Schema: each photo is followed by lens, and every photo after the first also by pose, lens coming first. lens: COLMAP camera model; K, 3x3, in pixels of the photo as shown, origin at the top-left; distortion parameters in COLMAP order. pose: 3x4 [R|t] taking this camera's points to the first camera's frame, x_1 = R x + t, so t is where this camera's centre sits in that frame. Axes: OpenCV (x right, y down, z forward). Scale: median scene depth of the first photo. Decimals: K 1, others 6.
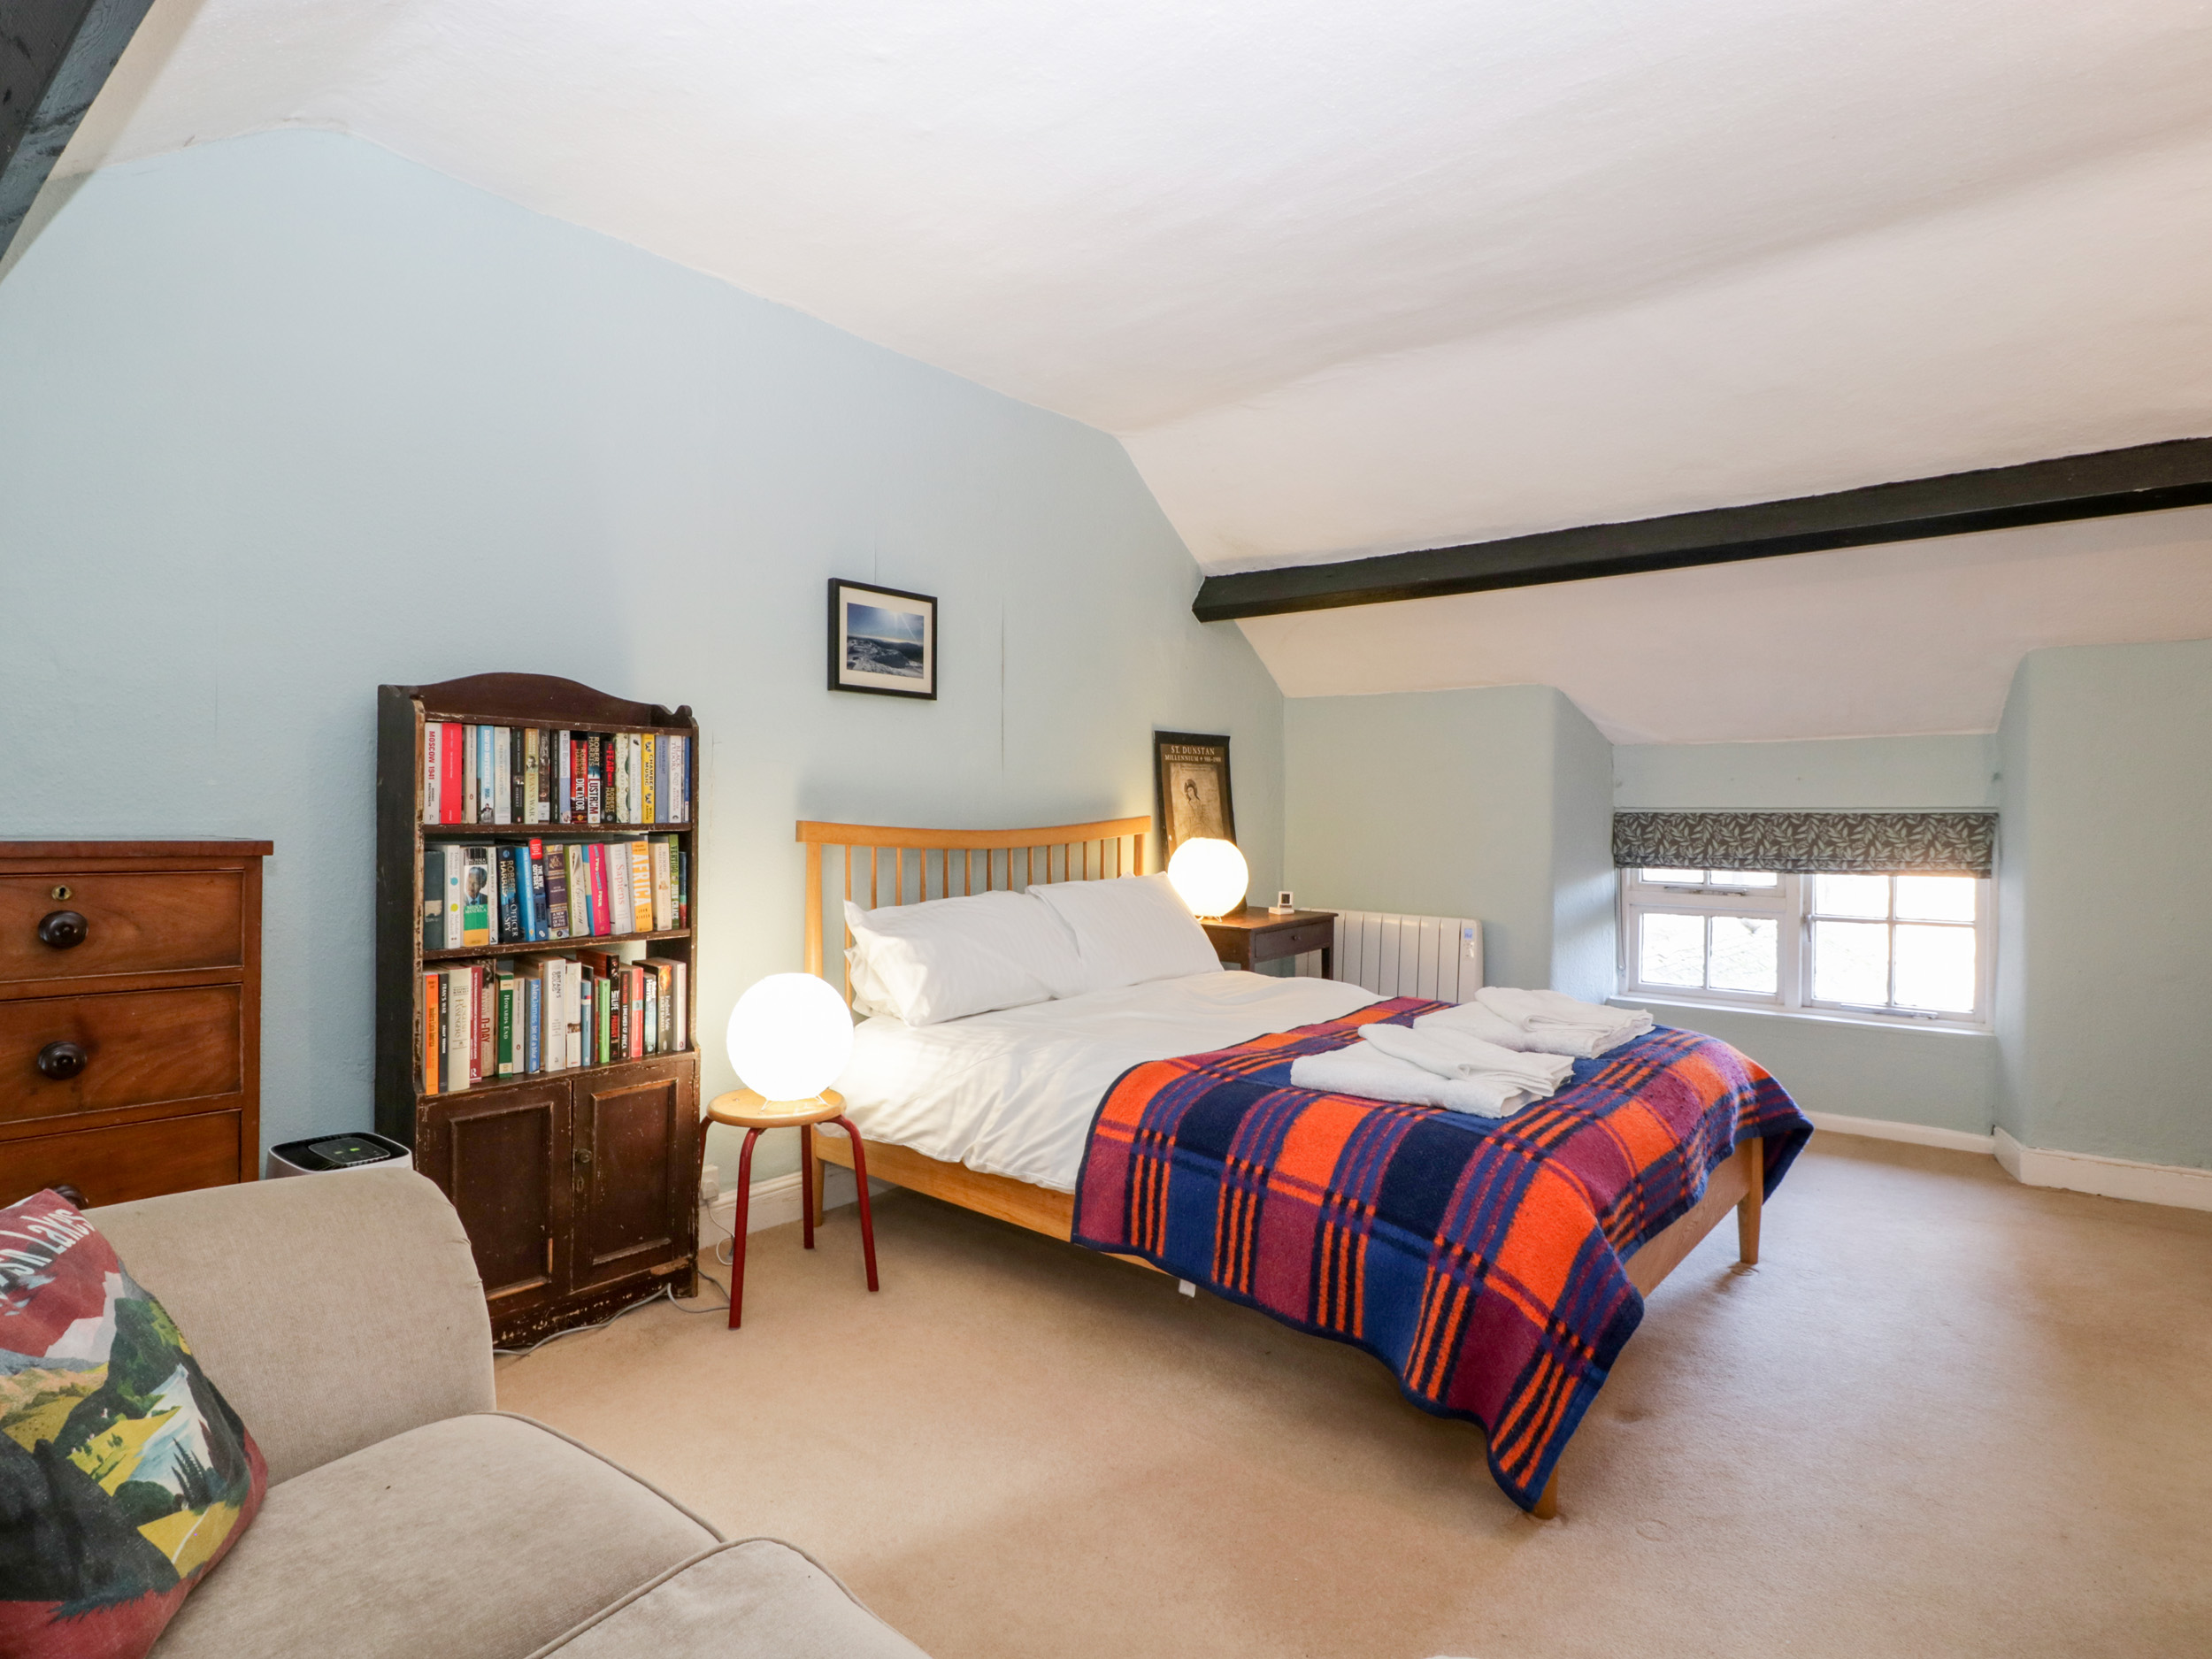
lens RADIAL K [[1176.9, 0, 1076.7], [0, 1176.9, 820.9], [0, 0, 1]] dist [0.015023, -0.023728]
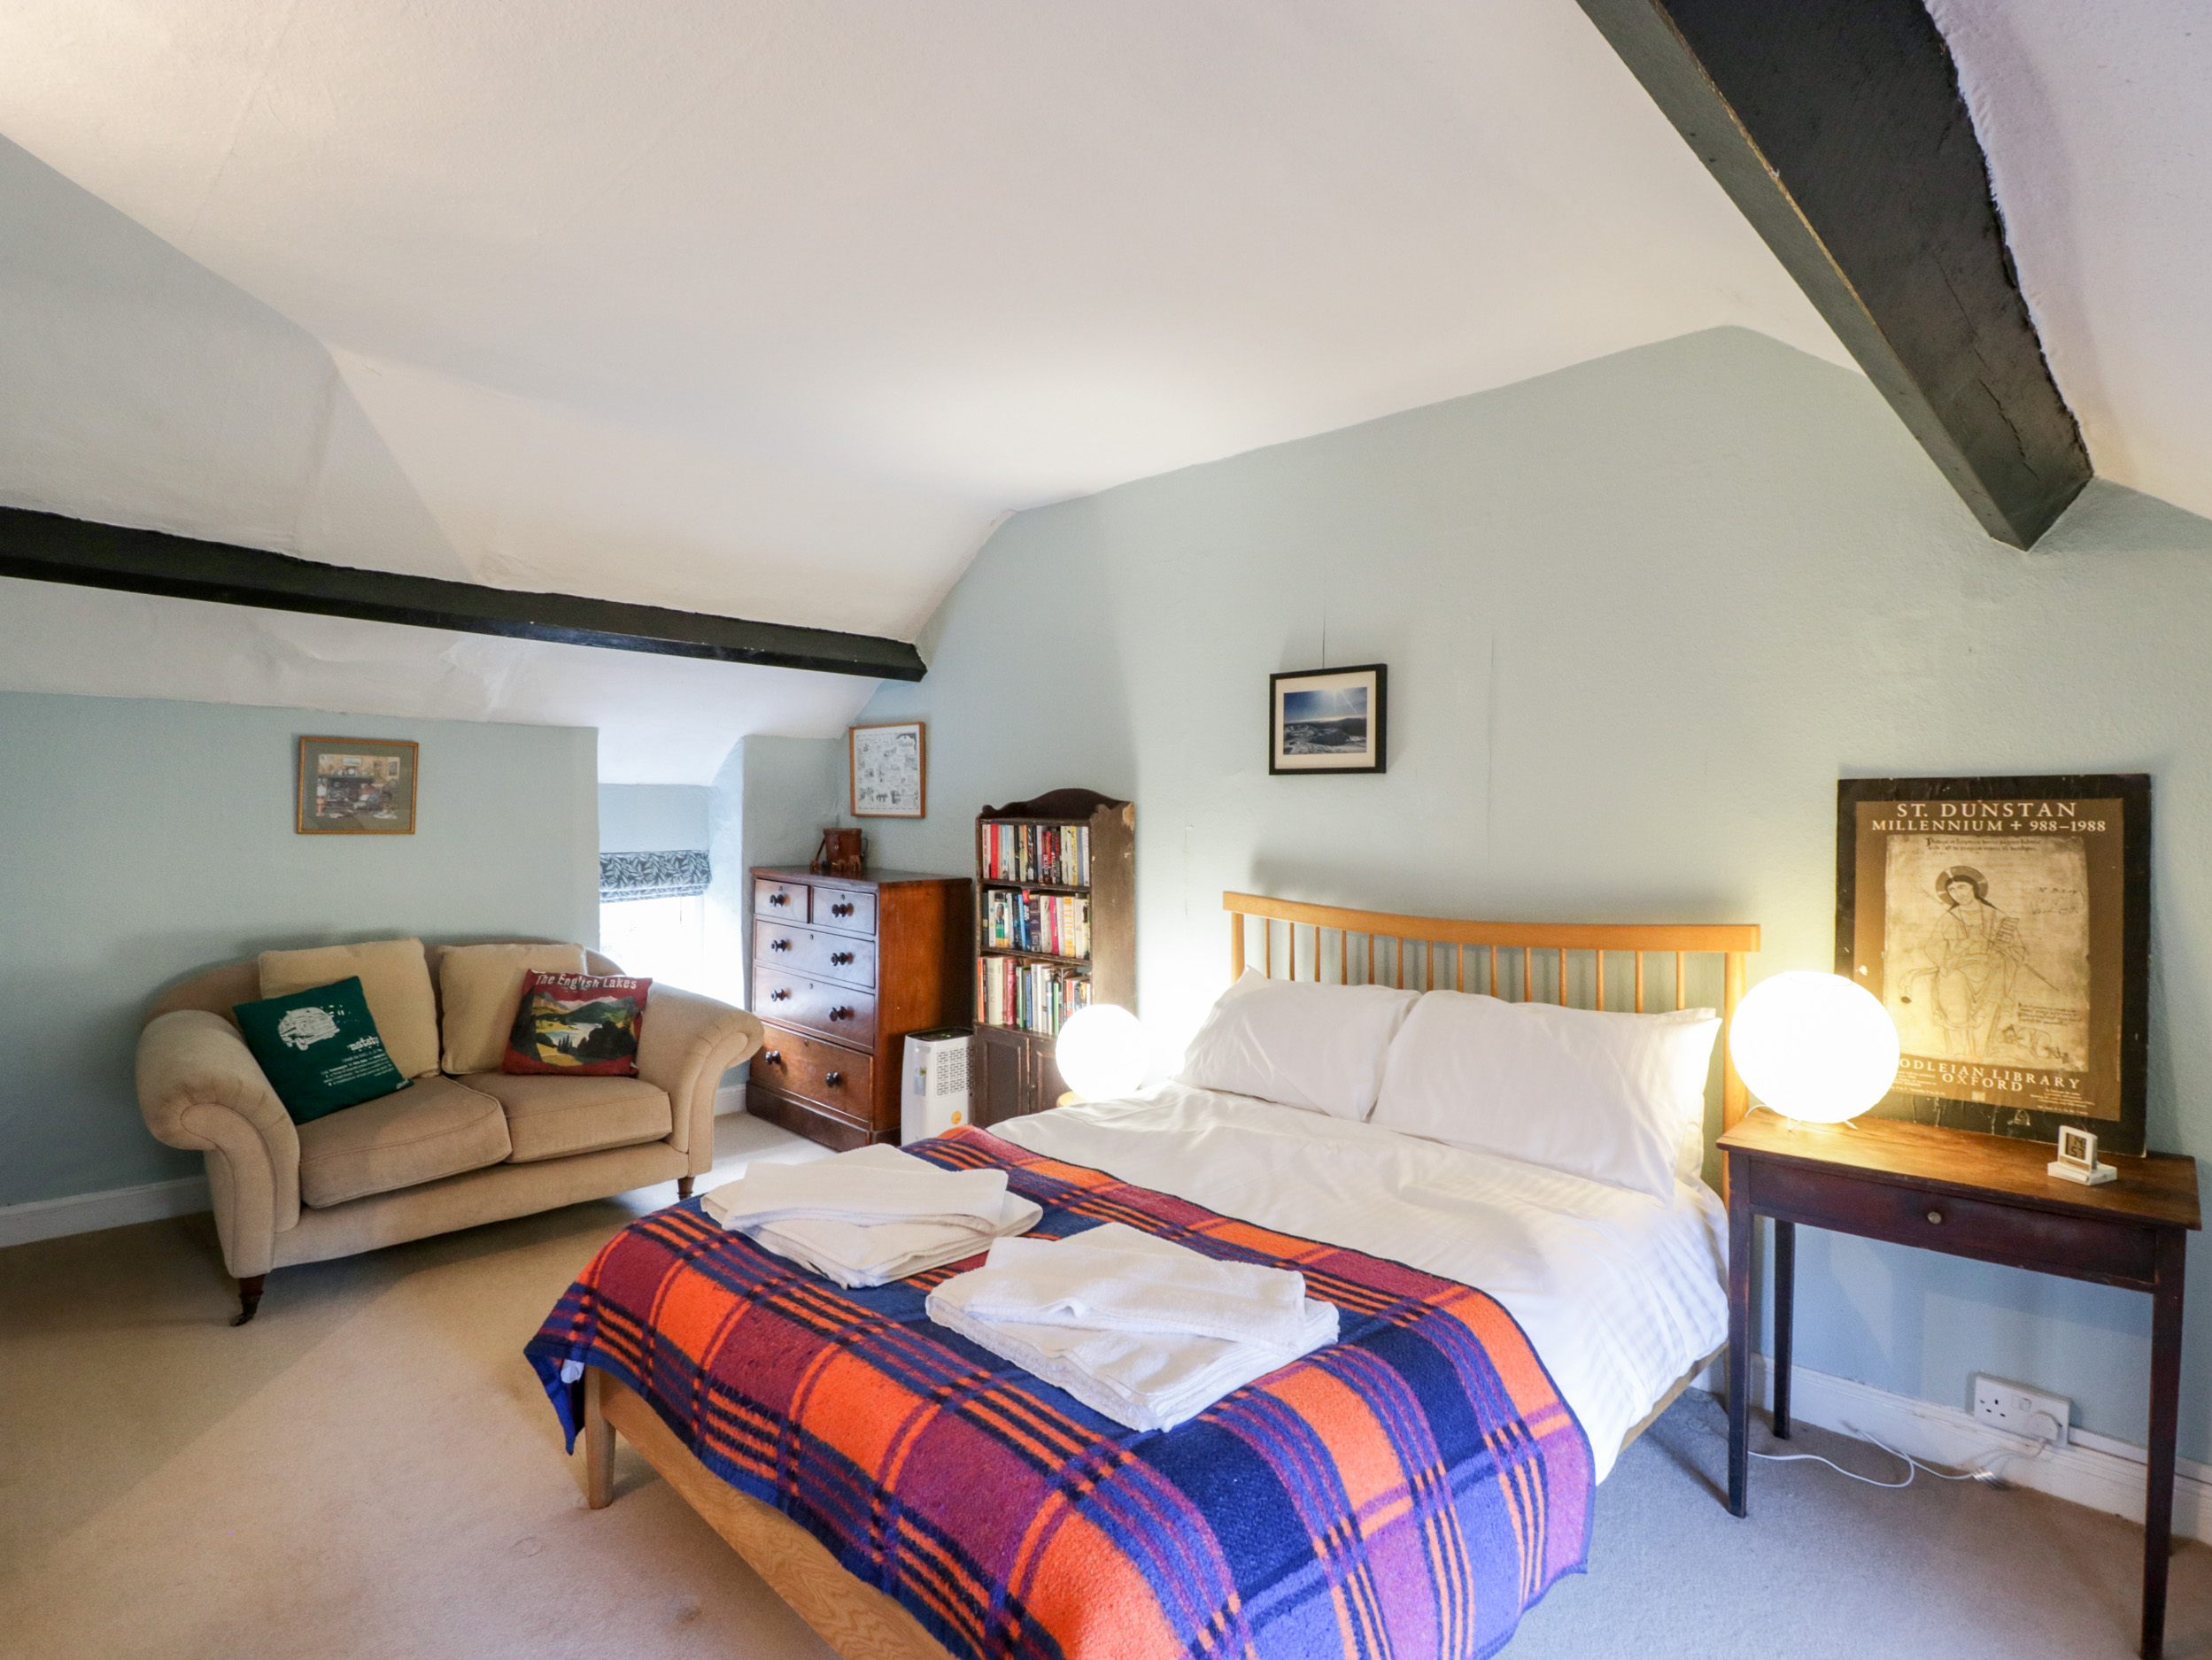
lens RADIAL K [[1176.8, 0, 1076.7], [0, 1176.8, 821.4], [0, 0, 1]] dist [0.015023, -0.023728]
pose [[-0.088814, 0.009557, -0.996002, 1.182955], [-0.014667, 0.999833, 0.010902, -0.100353], [0.995940, 0.015576, -0.088659, 1.192306]]
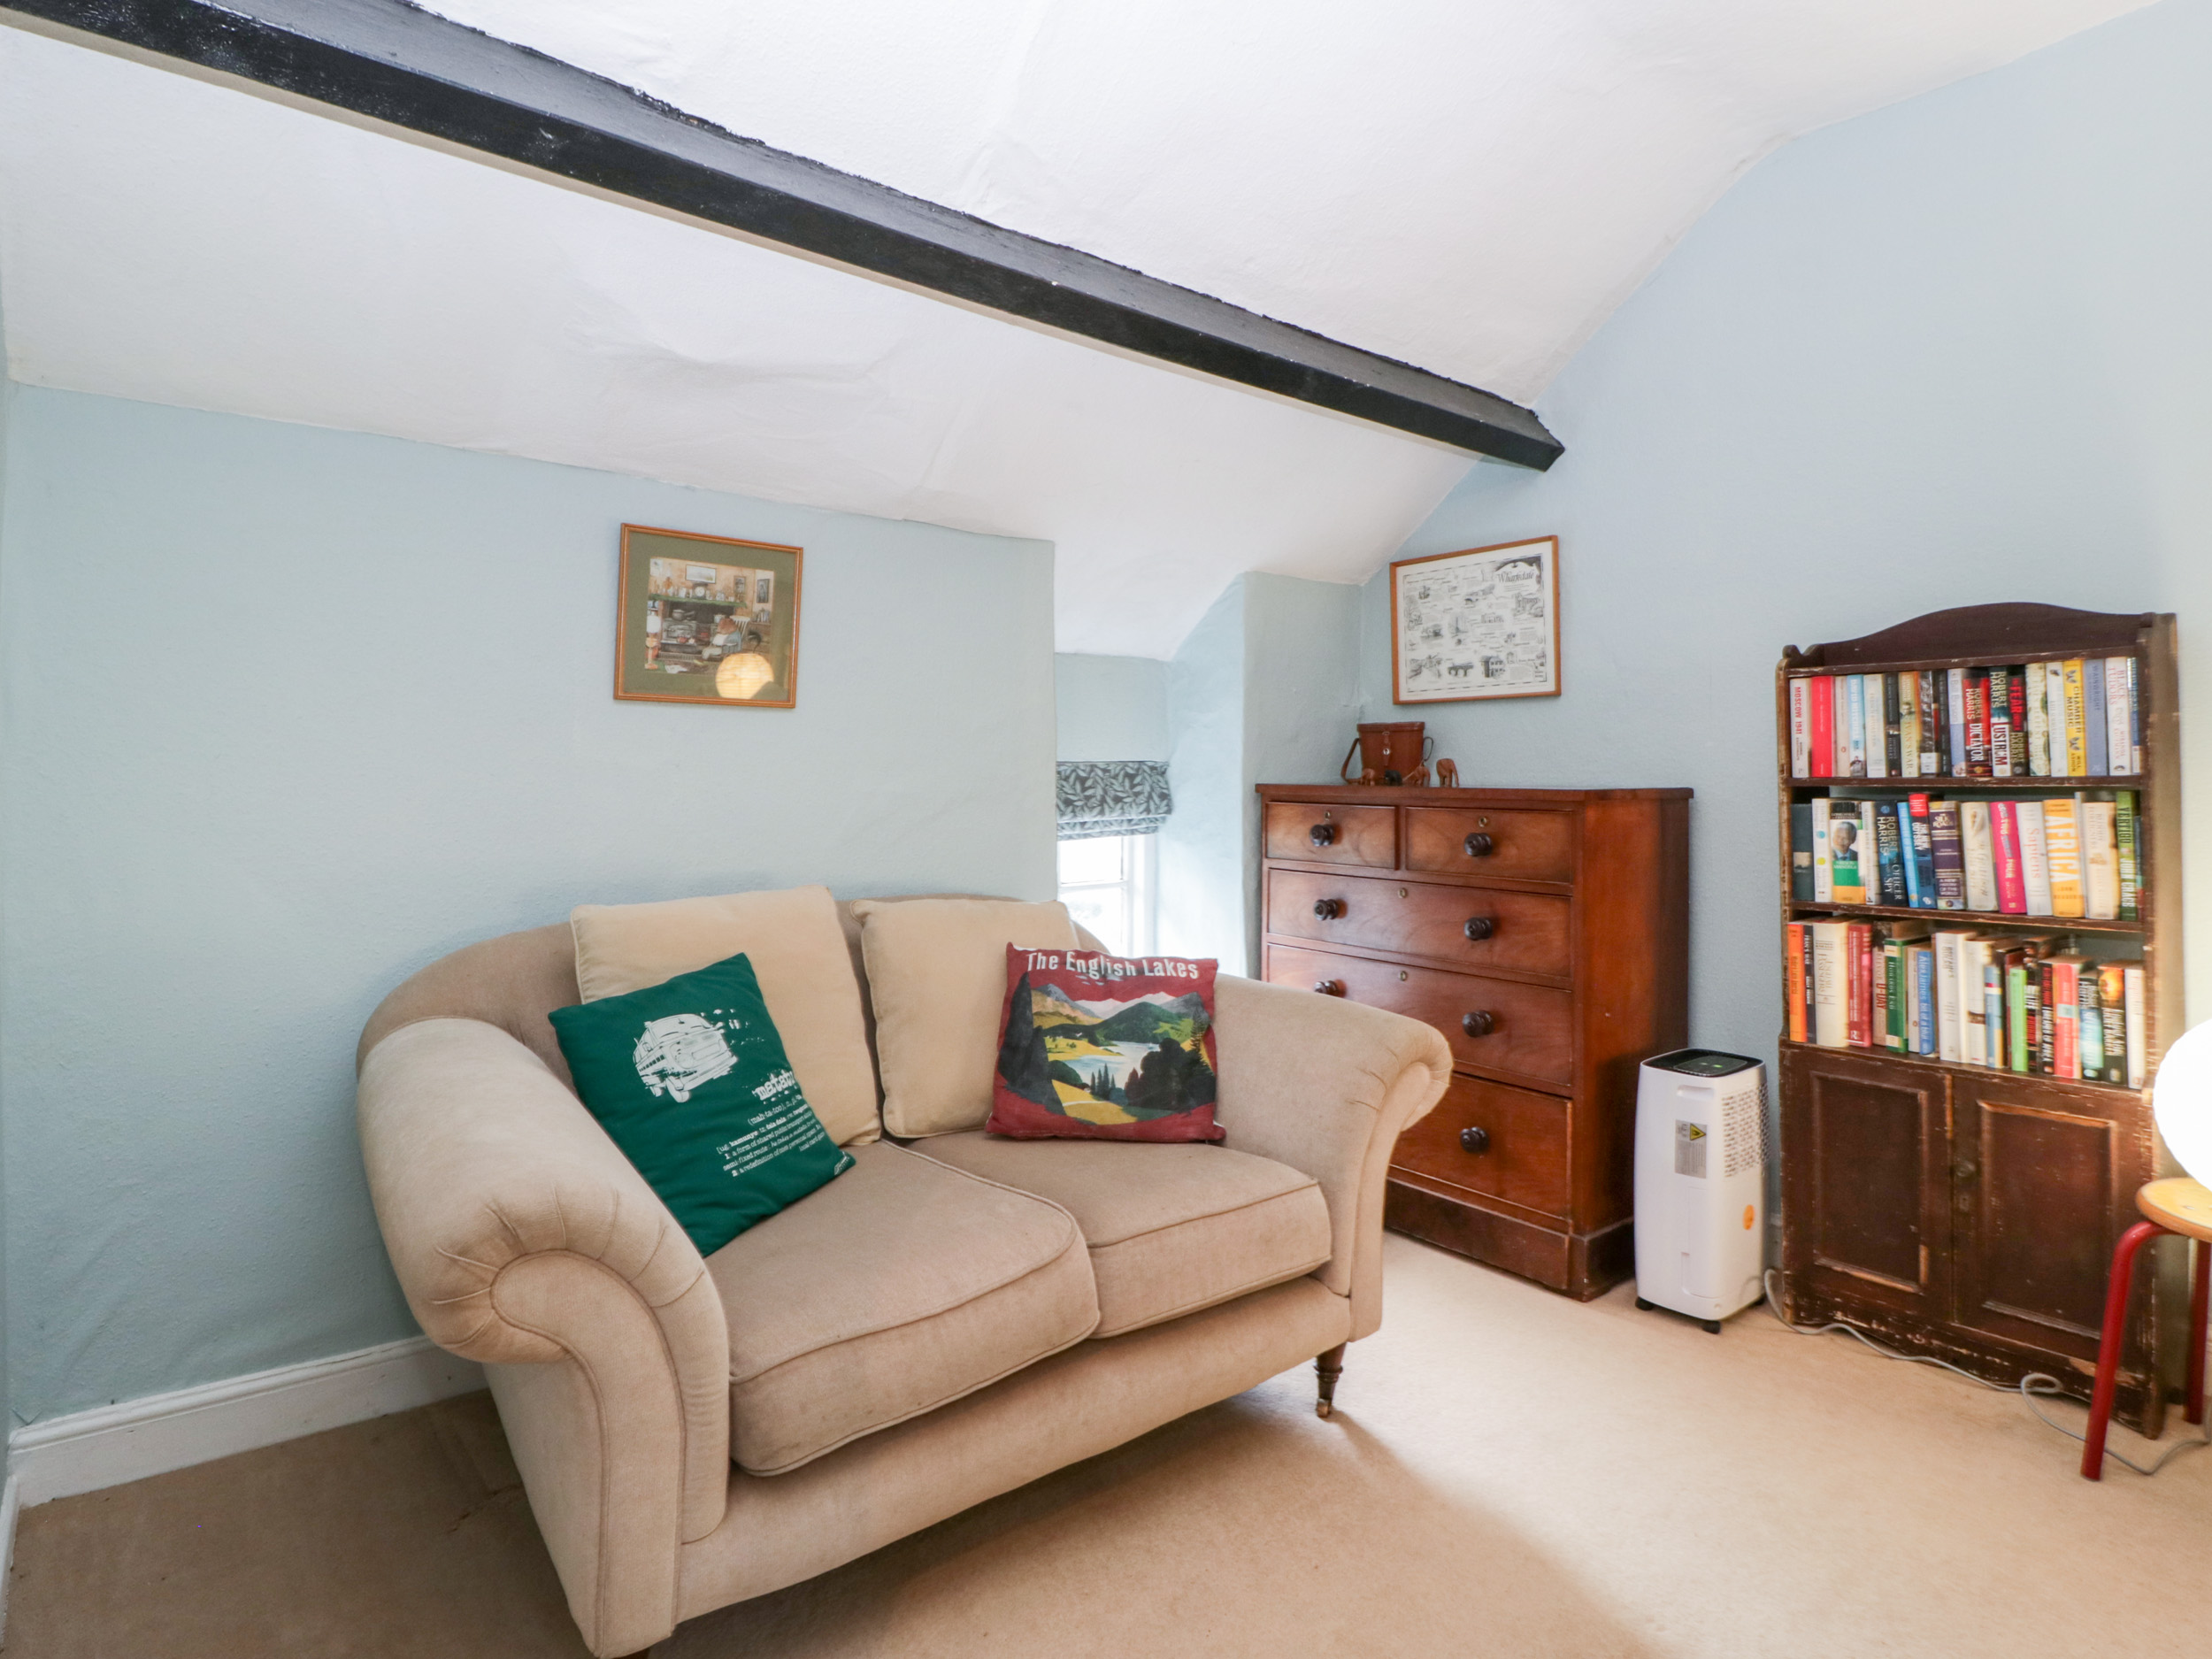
lens RADIAL K [[1280.9, 0, 1145.8], [0, 1280.9, 775.7], [0, 0, 1]] dist [-0.003512, -0.000723]
pose [[-0.165994, -0.008605, -0.986089, 0.584470], [-0.003776, 0.999960, -0.008090, 0.011262], [0.986120, 0.002381, -0.166020, 0.568885]]
